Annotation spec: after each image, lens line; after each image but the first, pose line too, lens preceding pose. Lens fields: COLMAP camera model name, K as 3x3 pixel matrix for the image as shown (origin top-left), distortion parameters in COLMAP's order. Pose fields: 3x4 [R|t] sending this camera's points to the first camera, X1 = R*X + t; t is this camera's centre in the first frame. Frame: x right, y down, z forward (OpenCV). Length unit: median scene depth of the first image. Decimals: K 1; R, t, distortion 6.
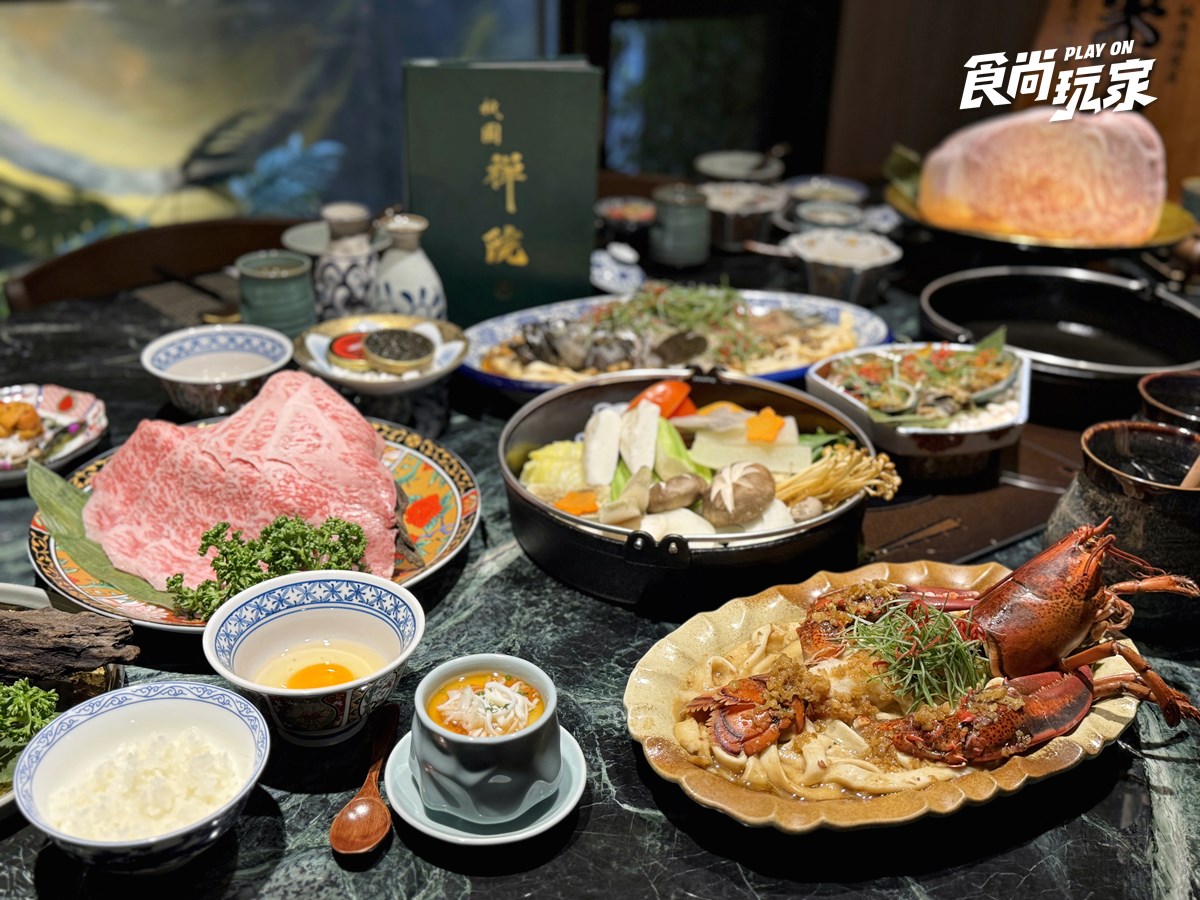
lens RADIAL K [[1054.3, 0, 600.0], [0, 1054.3, 450.0], [0, 0, 1]] dist [0.070842, -0.002383]
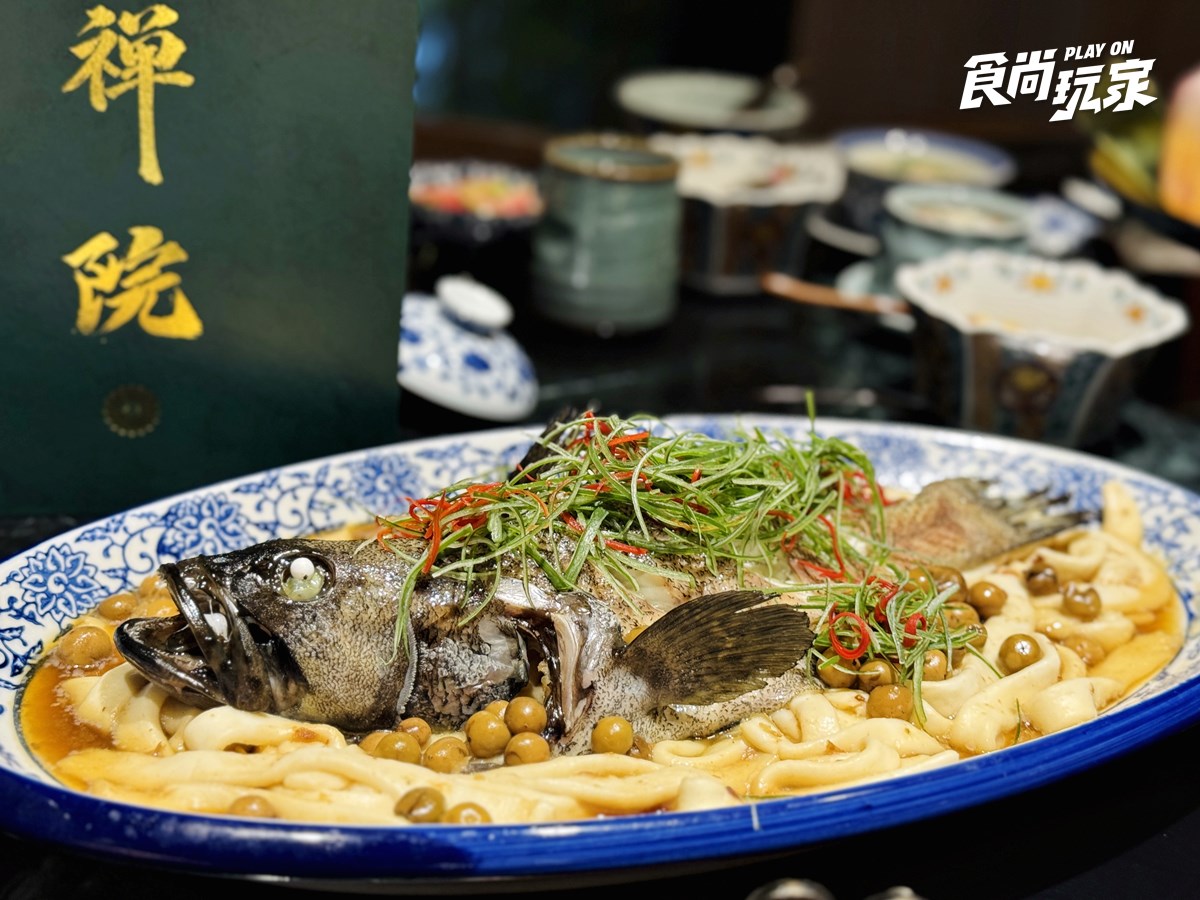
lens RADIAL K [[1681.5, 0, 600.0], [0, 1681.5, 450.0], [0, 0, 1]] dist [0.185187, -0.561481]
pose [[0.990852, 0.003297, 0.134913, -0.015582], [0.006895, 0.997159, -0.075014, -0.092058], [-0.134777, 0.075258, 0.988014, 0.420408]]
